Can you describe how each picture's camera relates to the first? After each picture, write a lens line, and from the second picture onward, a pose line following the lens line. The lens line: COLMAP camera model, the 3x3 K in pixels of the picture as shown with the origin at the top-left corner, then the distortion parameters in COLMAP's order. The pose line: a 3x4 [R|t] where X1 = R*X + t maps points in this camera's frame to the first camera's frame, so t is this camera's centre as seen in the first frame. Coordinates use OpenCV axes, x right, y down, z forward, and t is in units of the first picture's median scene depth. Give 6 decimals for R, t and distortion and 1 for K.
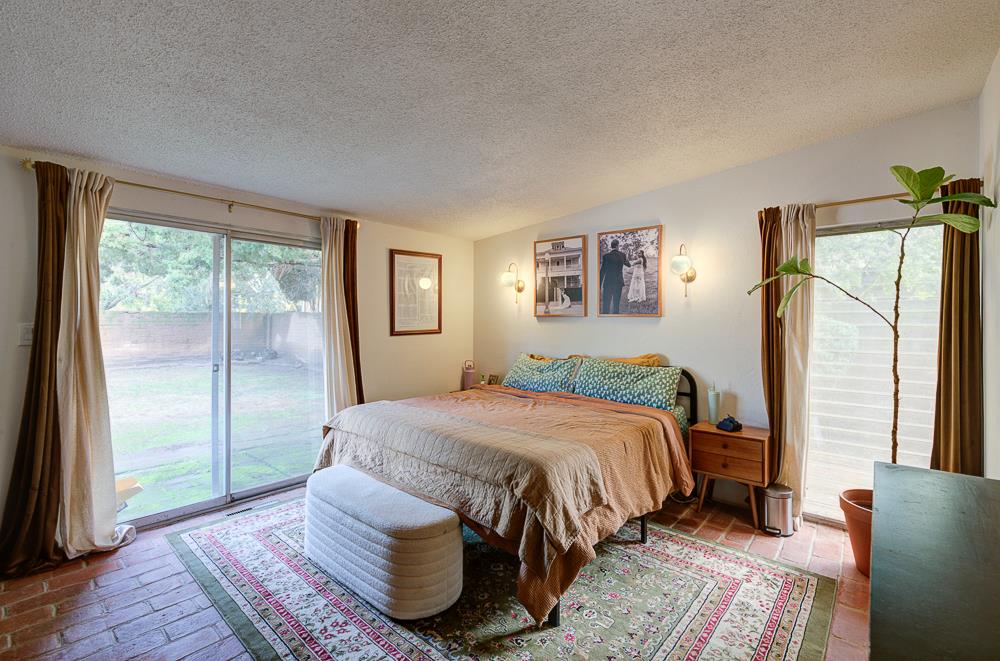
lens RADIAL K [[438.4, 0, 507.7], [0, 438.4, 324.9], [0, 0, 1]] dist [-0.000802, -0.000331]
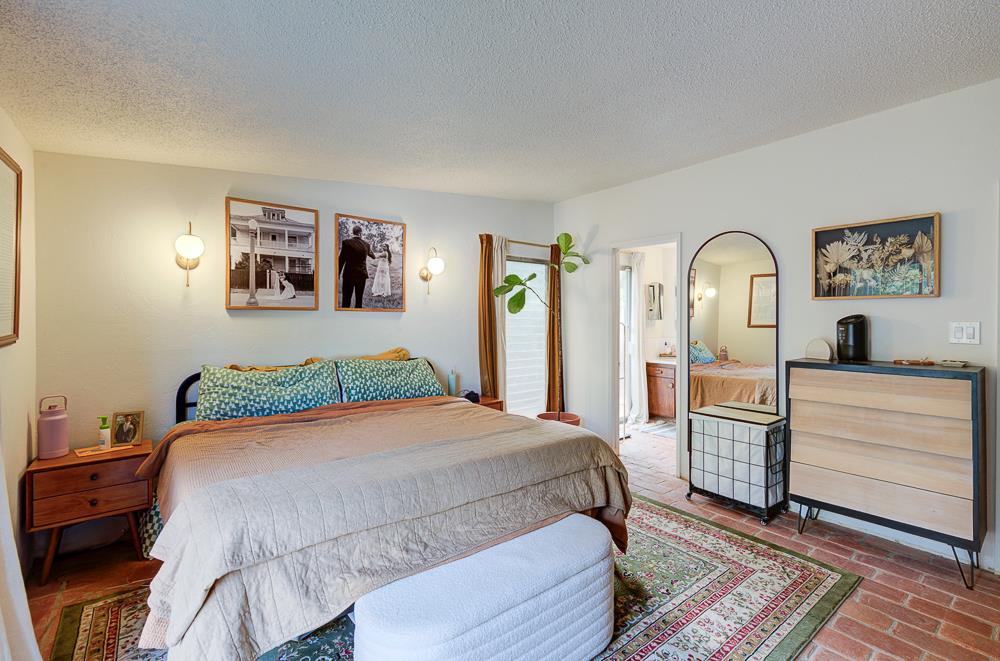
lens RADIAL K [[438.4, 0, 507.7], [0, 438.4, 324.9], [0, 0, 1]] dist [-0.000802, -0.000331]
pose [[0.217947, -0.018565, 0.975784, -0.572319], [0.006705, 0.999824, 0.017525, -0.003814], [-0.975938, 0.002723, 0.218033, 0.496547]]
